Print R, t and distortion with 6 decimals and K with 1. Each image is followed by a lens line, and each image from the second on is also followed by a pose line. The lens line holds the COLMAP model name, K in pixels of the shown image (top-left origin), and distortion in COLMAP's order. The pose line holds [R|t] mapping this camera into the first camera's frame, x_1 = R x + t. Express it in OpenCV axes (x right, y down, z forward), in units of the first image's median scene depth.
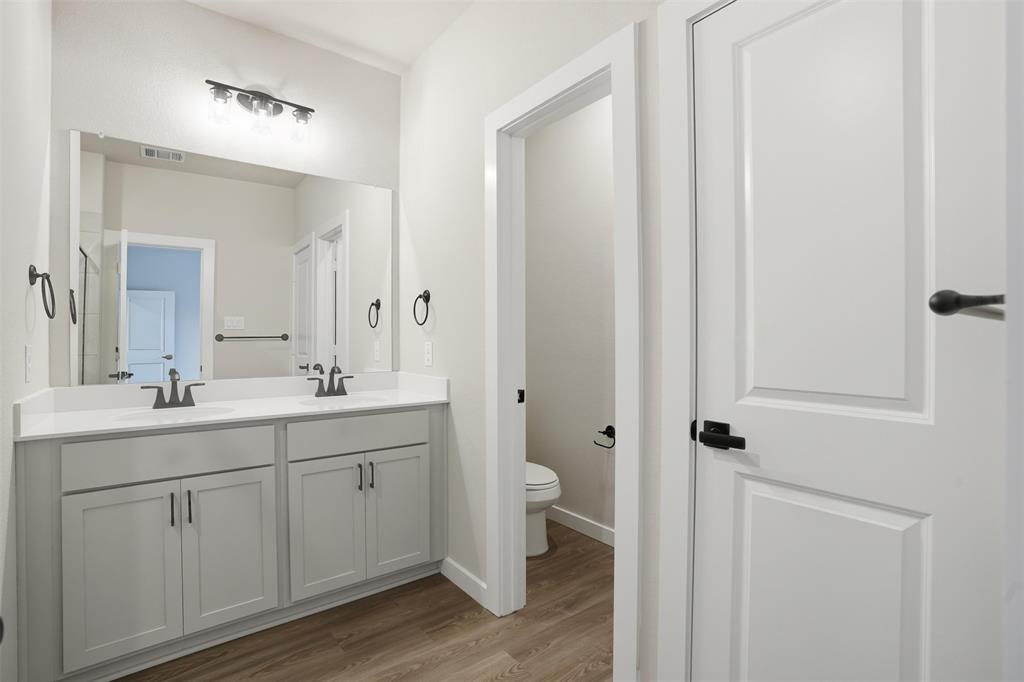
lens RADIAL K [[464.5, 0, 512.5], [0, 464.5, 342.0], [0, 0, 1]] dist [-0.004599, -0.000257]
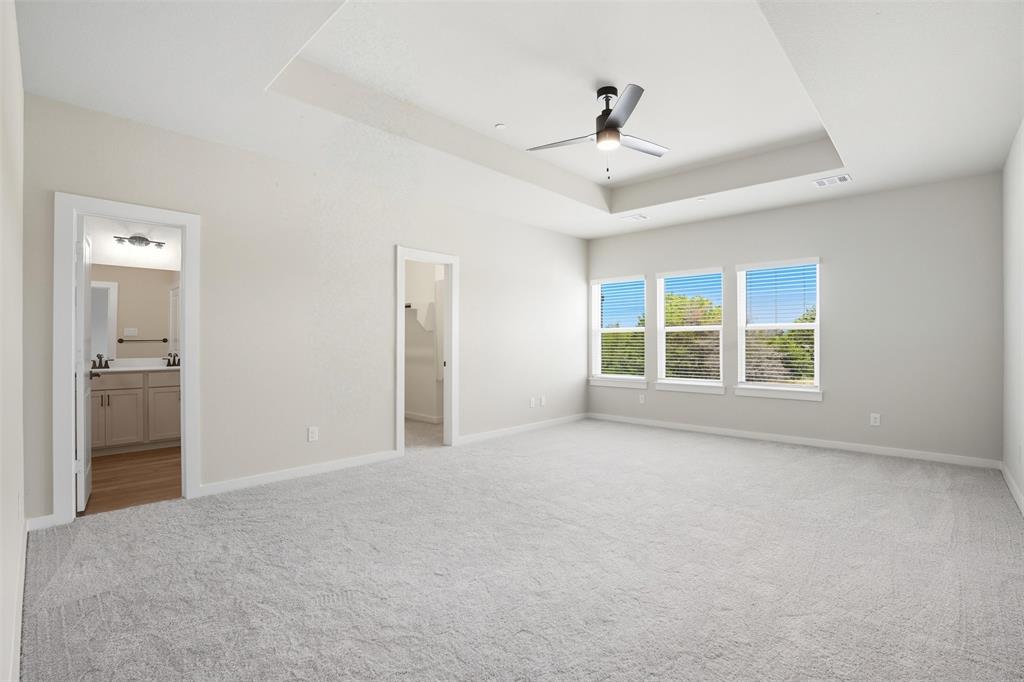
lens RADIAL K [[464.5, 0, 511.4], [0, 464.5, 345.7], [0, 0, 1]] dist [-0.004599, -0.000257]
pose [[0.990784, -0.000473, 0.135449, 1.089409], [0.000256, 0.999999, 0.001619, 0.011877], [-0.135449, -0.001569, 0.990783, -1.711912]]
